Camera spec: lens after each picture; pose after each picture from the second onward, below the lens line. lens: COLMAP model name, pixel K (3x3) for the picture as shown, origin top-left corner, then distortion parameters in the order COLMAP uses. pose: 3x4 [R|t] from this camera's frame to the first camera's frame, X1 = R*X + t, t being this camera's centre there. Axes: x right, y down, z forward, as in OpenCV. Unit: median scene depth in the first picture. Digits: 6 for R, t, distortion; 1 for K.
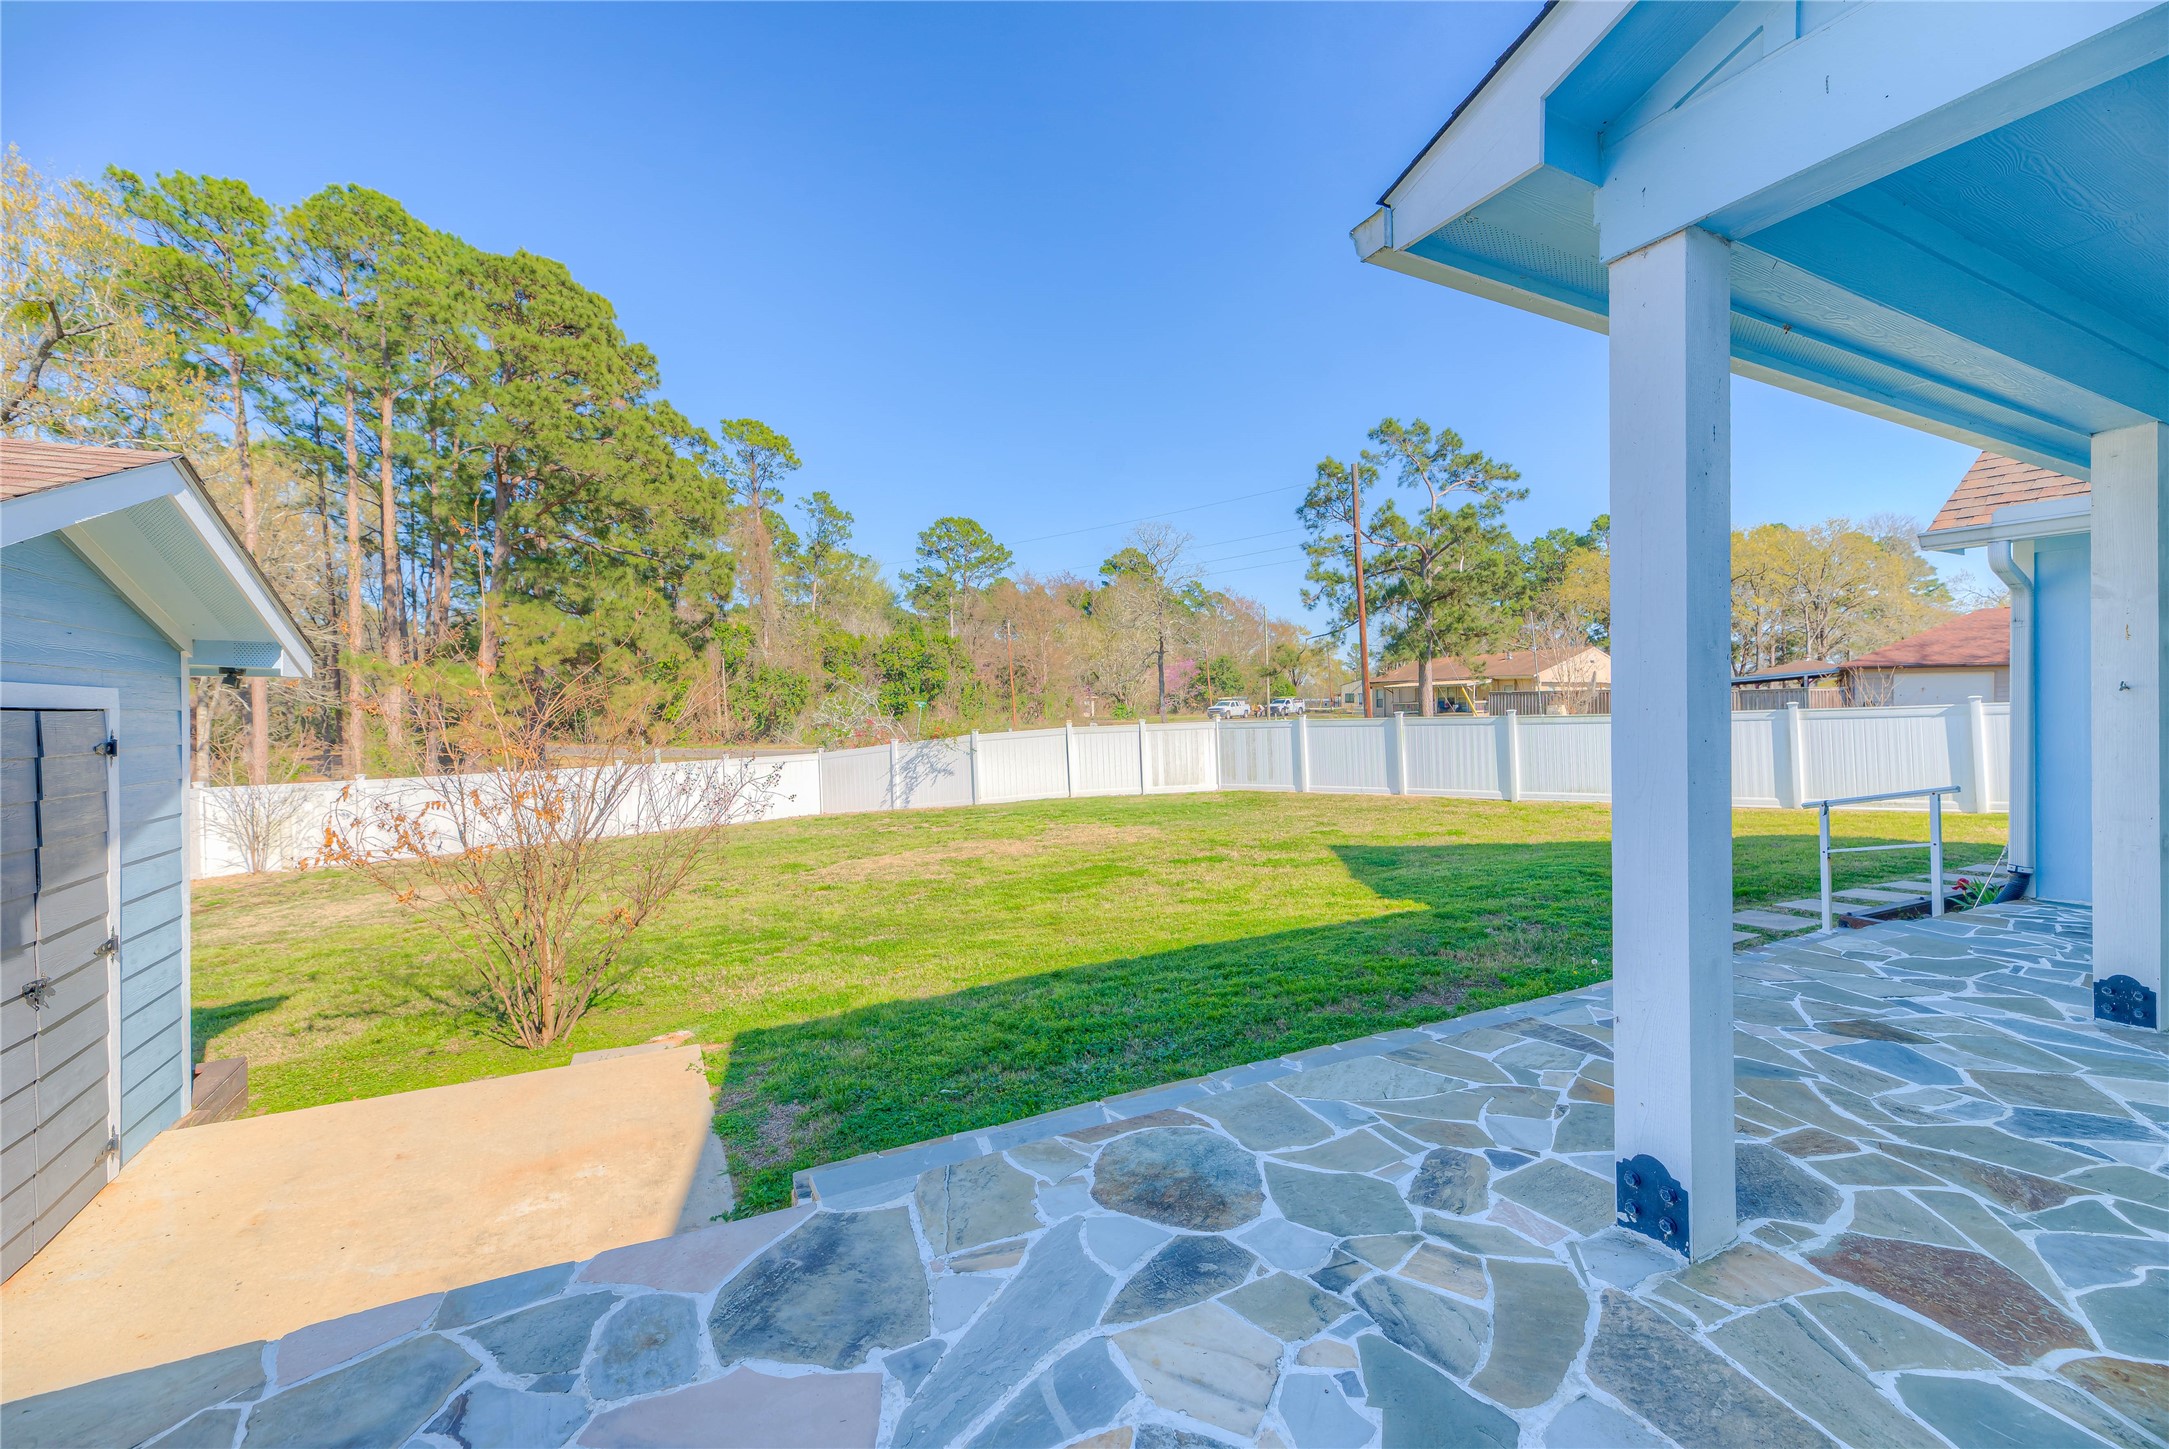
lens RADIAL K [[912.1, 0, 1084.4], [0, 912.1, 705.6], [0, 0, 1]] dist [0.011396, -0.000569]
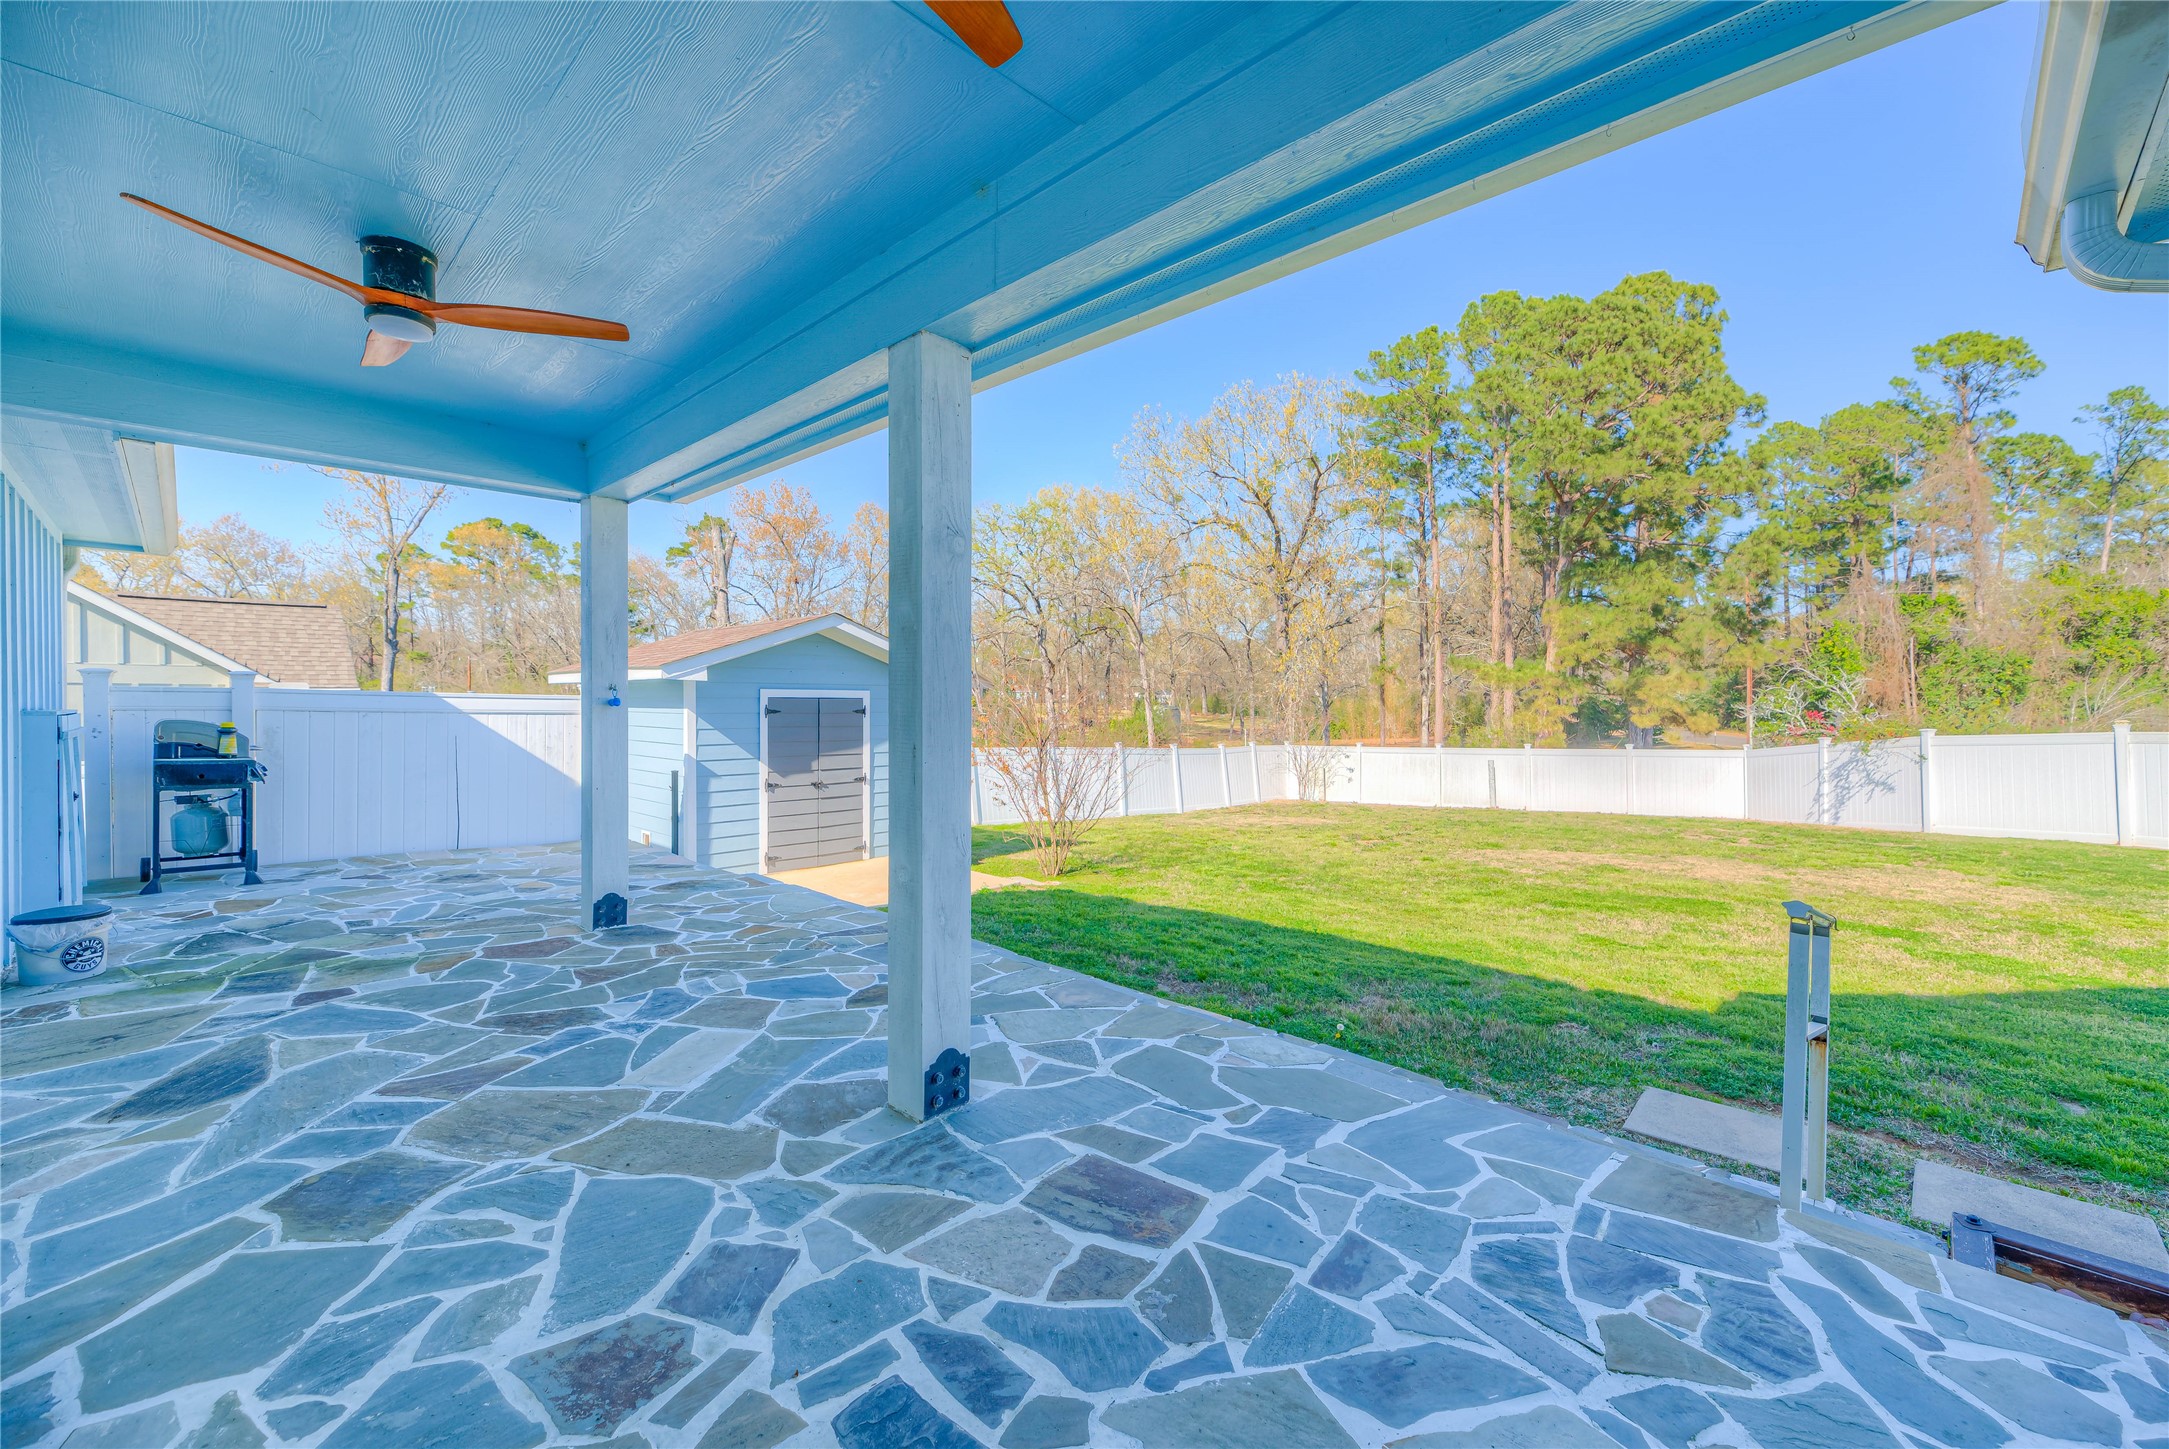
lens RADIAL K [[874.1, 0, 1110.4], [0, 874.1, 698.6], [0, 0, 1]] dist [0.014766, -0.000063]
pose [[0.316912, 0.003563, -0.948448, 0.332425], [-0.000384, 0.999993, 0.003629, -0.000417], [0.948455, -0.000786, 0.316911, 0.160502]]
